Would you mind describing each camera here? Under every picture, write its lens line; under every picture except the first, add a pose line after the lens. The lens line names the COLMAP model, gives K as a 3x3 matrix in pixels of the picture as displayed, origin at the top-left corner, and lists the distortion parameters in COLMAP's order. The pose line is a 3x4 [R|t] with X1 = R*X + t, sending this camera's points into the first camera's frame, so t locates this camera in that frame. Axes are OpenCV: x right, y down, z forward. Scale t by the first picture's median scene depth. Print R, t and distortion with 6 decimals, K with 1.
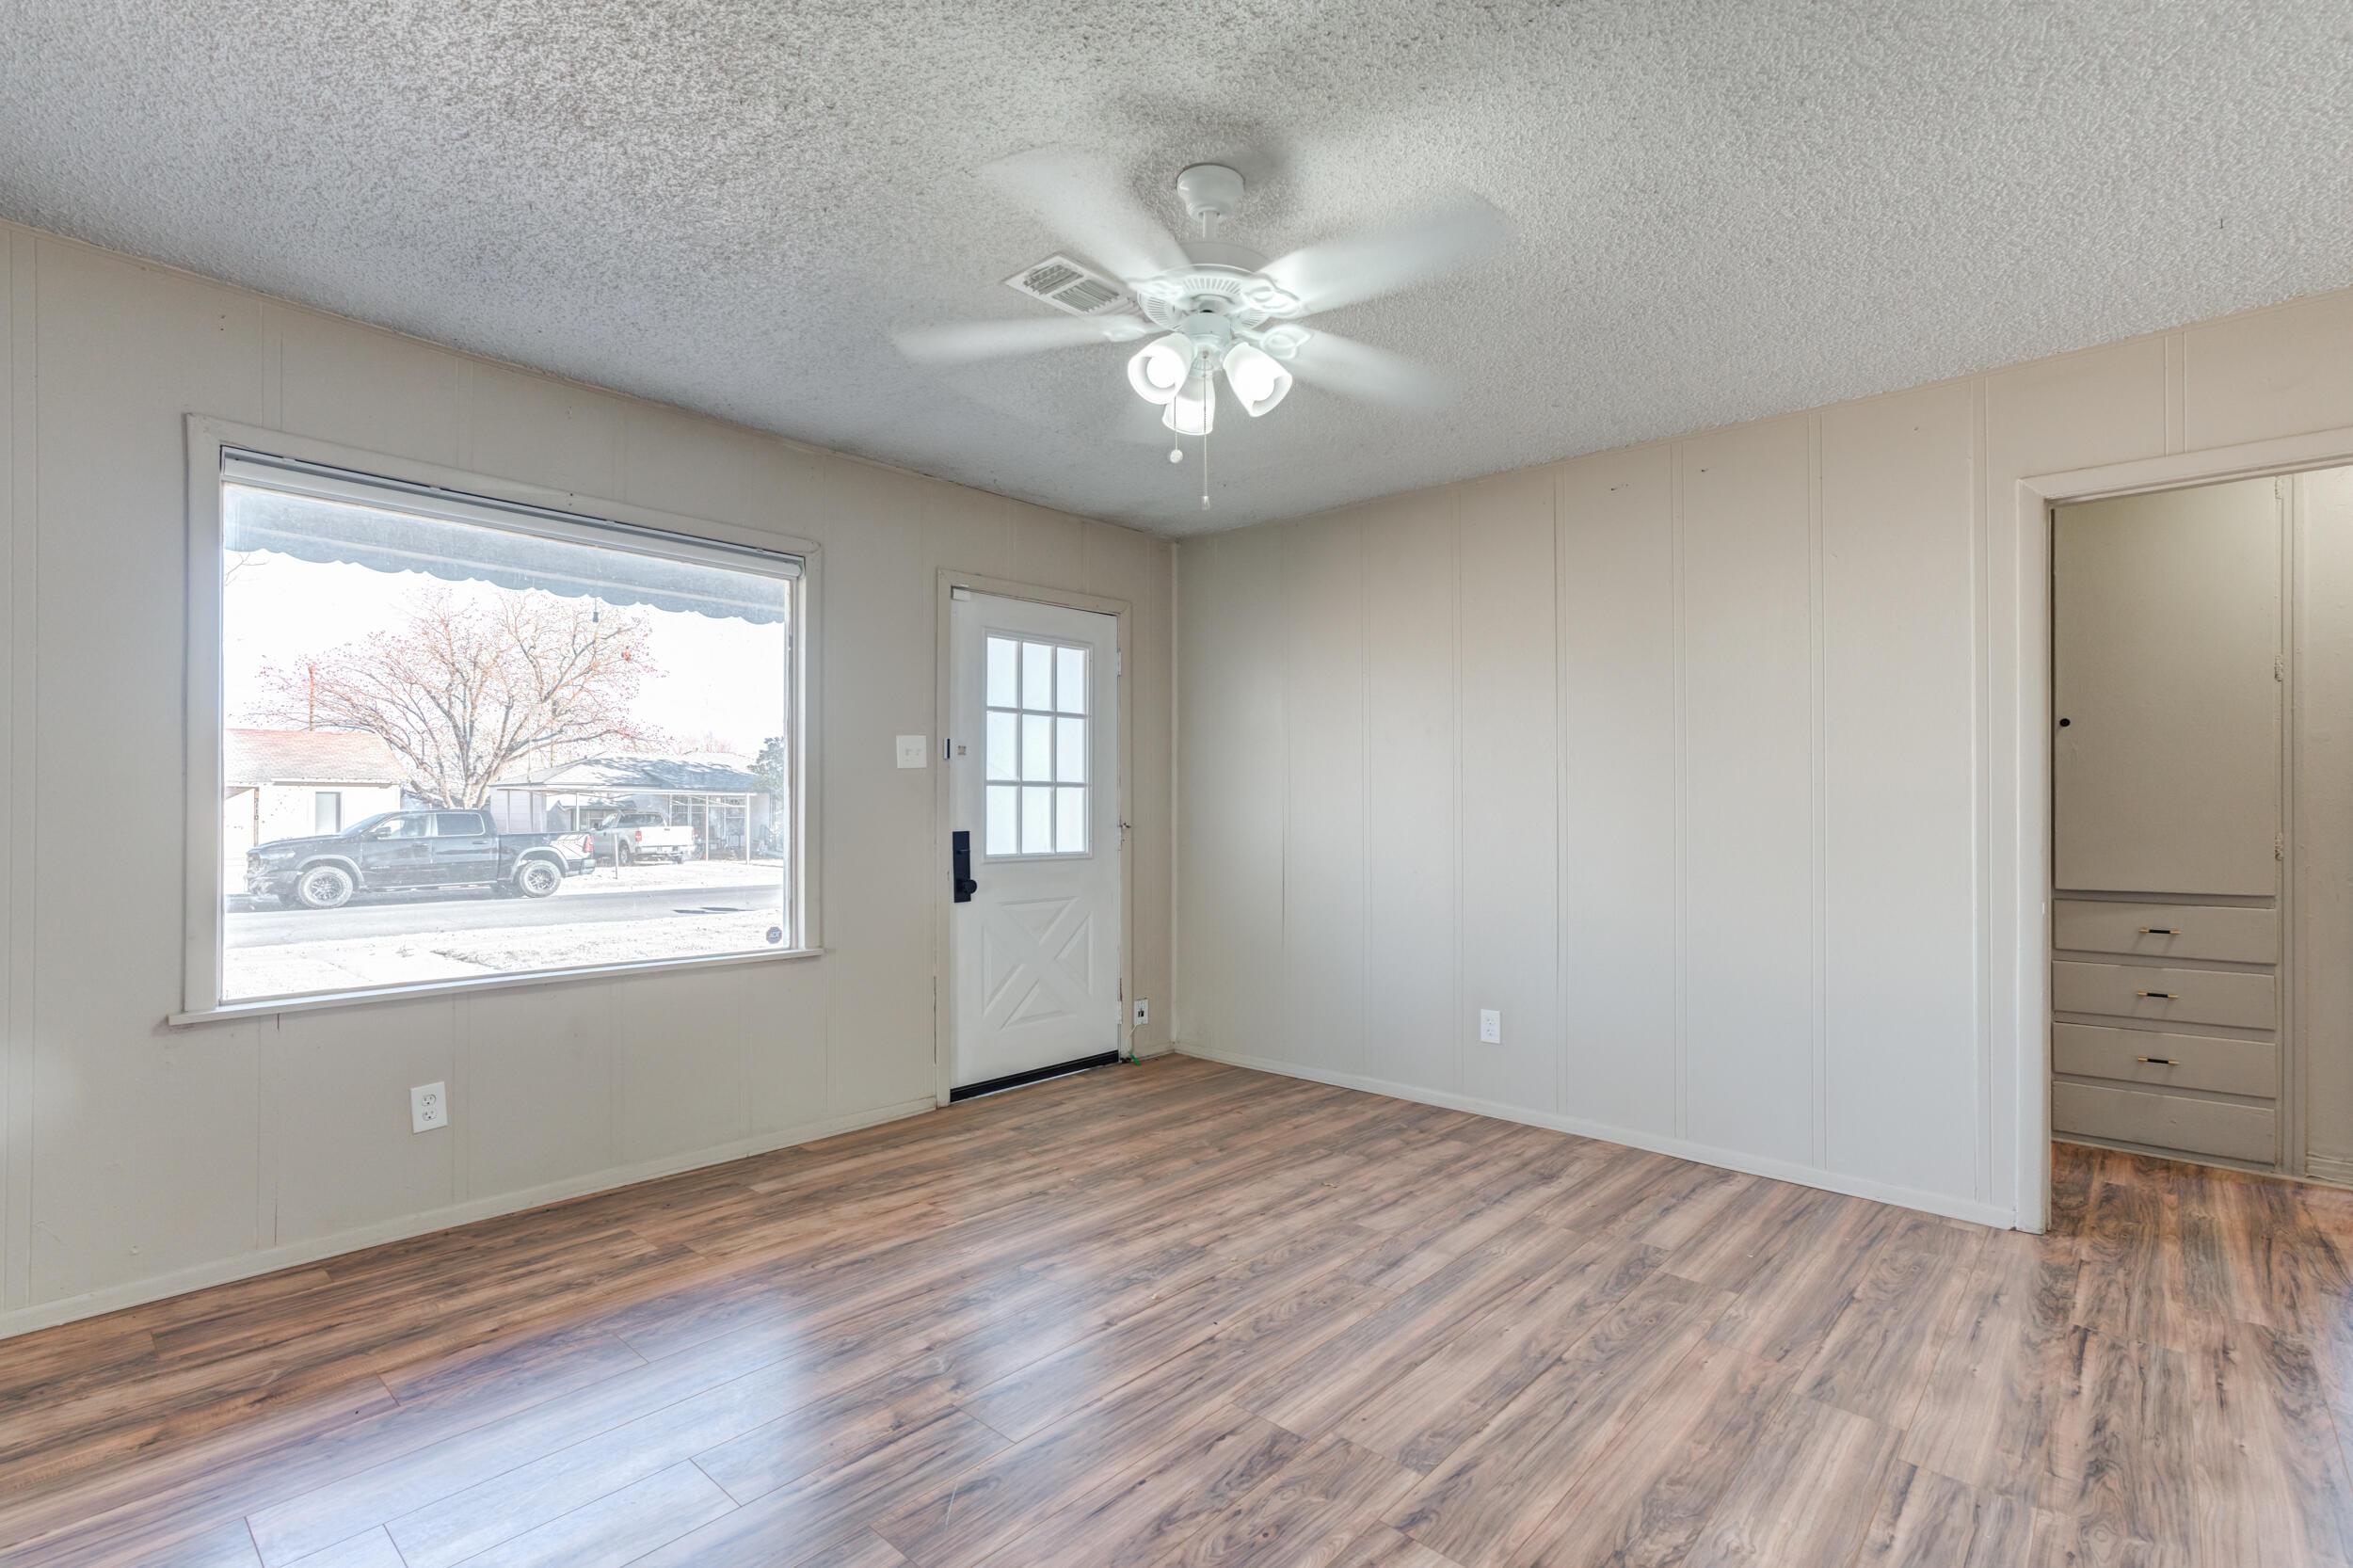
lens RADIAL K [[1069.4, 0, 1153.6], [0, 1069.4, 784.5], [0, 0, 1]] dist [-0.012987, 0.012520]
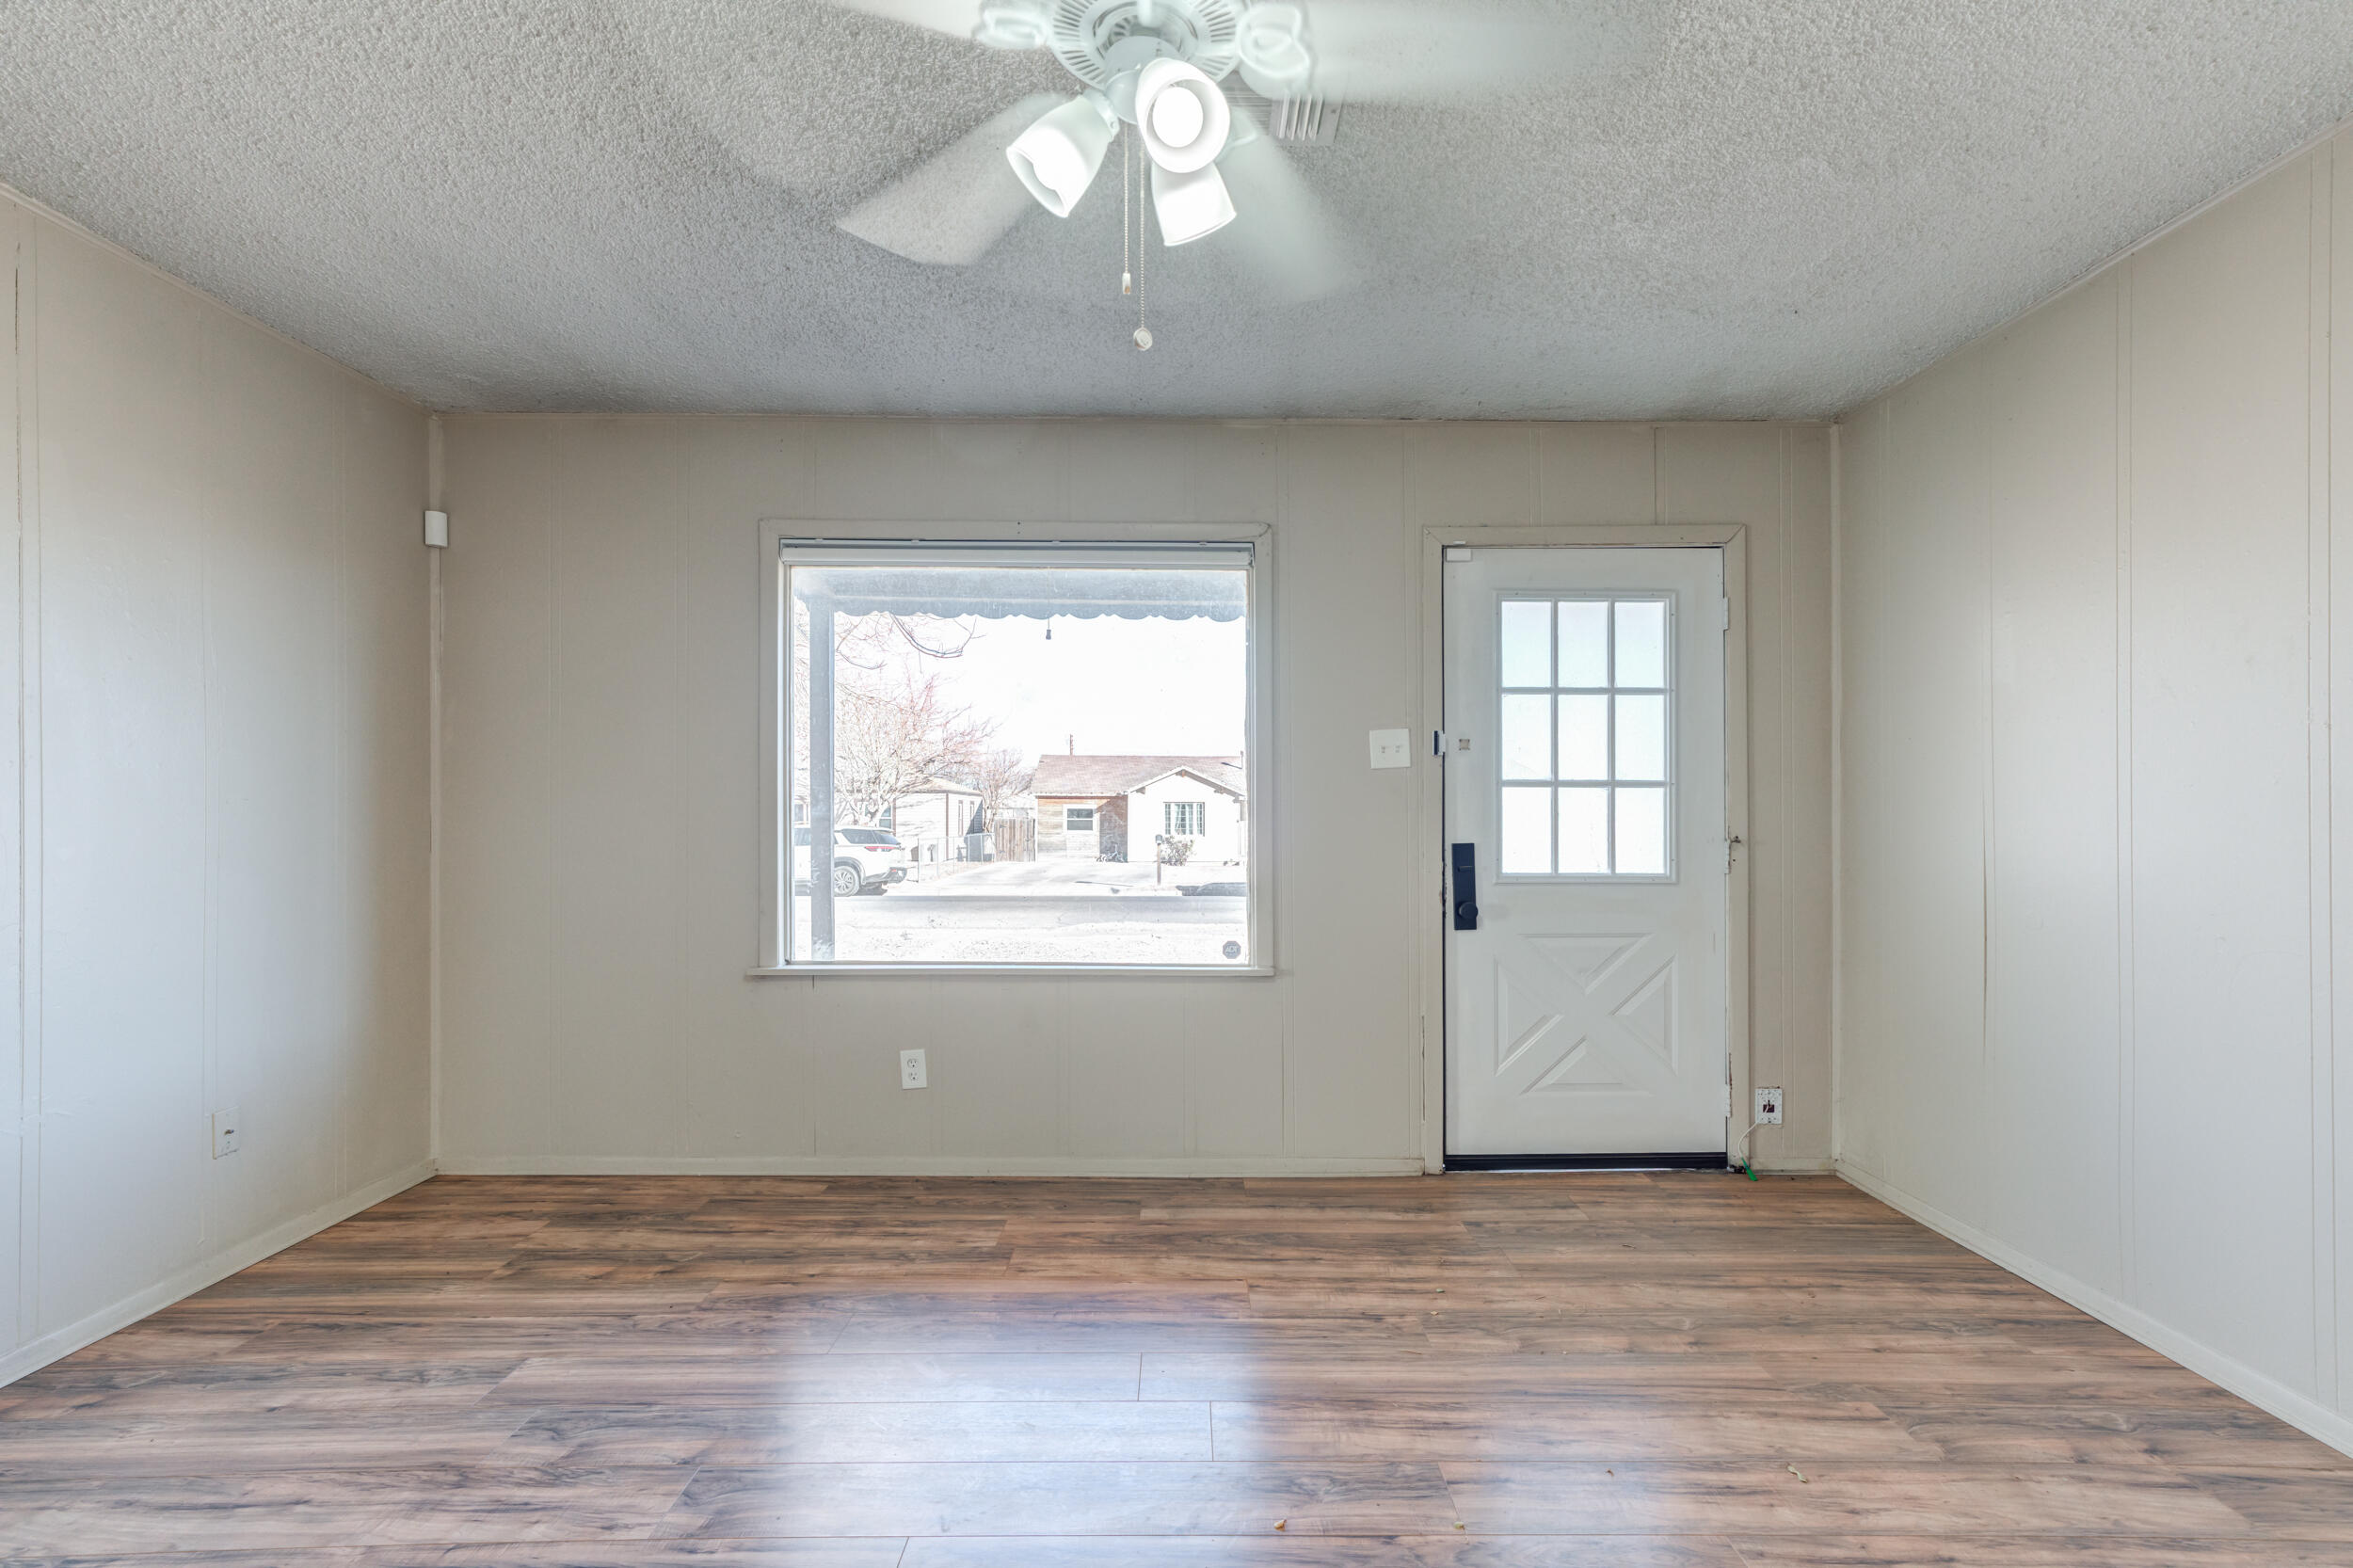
lens RADIAL K [[1069.4, 0, 1184.2], [0, 1069.4, 802.6], [0, 0, 1]] dist [-0.012987, 0.012520]
pose [[0.695966, -0.009145, -0.718016, 0.300357], [0.014680, 0.999891, 0.001494, 0.009535], [0.717924, -0.011581, 0.696025, 0.319828]]
